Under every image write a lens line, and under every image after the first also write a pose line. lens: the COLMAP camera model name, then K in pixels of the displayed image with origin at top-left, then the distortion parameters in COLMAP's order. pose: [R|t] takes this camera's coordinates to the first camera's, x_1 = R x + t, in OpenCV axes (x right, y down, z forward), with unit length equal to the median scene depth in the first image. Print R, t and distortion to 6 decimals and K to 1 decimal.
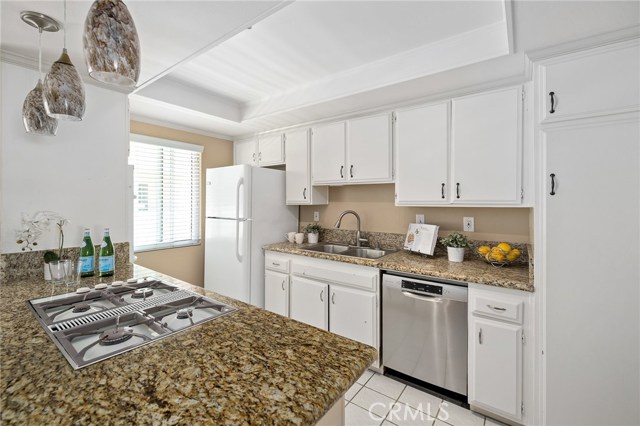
lens RADIAL K [[272.3, 0, 318.9], [0, 272.3, 203.7], [0, 0, 1]] dist [0.005039, 0.000349]
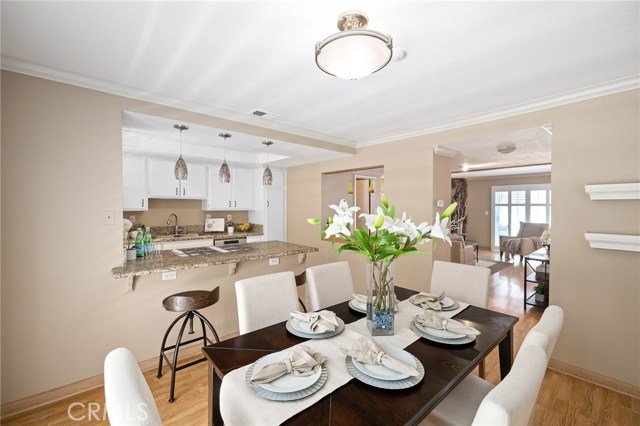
lens RADIAL K [[272.3, 0, 324.5], [0, 272.3, 205.9], [0, 0, 1]] dist [0.005039, 0.000349]
pose [[0.197274, -0.001259, 0.980348, -1.779807], [0.002222, 0.999997, 0.000837, -0.029937], [-0.980346, 0.002013, 0.197276, -0.319344]]
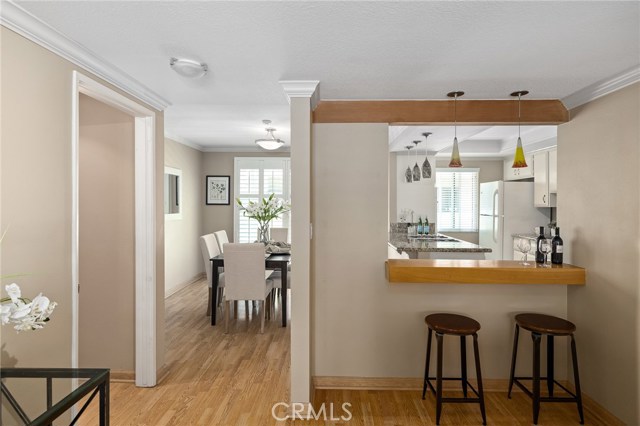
lens RADIAL K [[359.7, 0, 320.5], [0, 359.7, 207.5], [0, 0, 1]] dist [-0.006786, -0.001017]
pose [[0.574834, 0.005189, -0.818254, 1.094403], [-0.008153, 0.999967, 0.000613, 0.021488], [0.818229, 0.006319, 0.574857, -1.357566]]
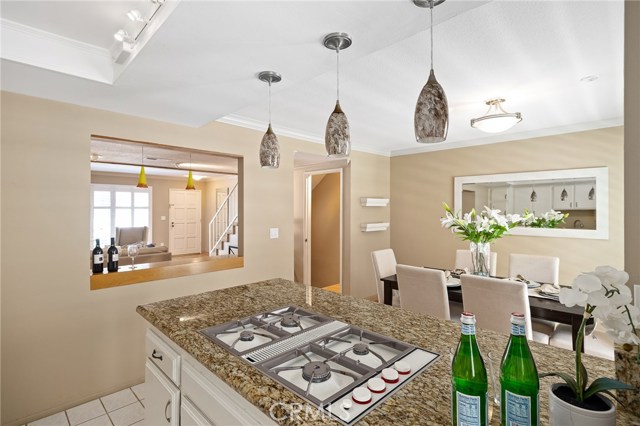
lens RADIAL K [[309.7, 0, 320.2], [0, 309.7, 209.6], [0, 0, 1]] dist [-0.005719, -0.000511]
pose [[-0.990345, -0.002270, 0.138603, -0.490831], [-0.001309, 0.999974, 0.007026, -0.040791], [-0.138616, 0.006777, -0.990323, 1.120697]]
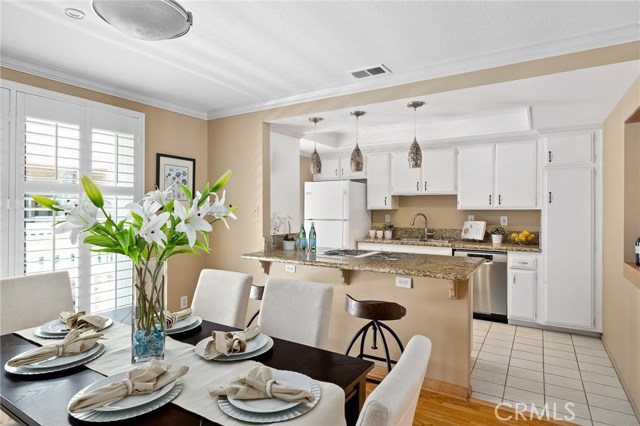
lens RADIAL K [[361.7, 0, 319.6], [0, 361.7, 212.5], [0, 0, 1]] dist [0.027337, 0.000659]
pose [[0.995418, -0.004392, 0.095520, -0.767378], [0.003954, 0.999981, 0.004773, 0.014372], [-0.095539, -0.004374, 0.995416, -1.068893]]
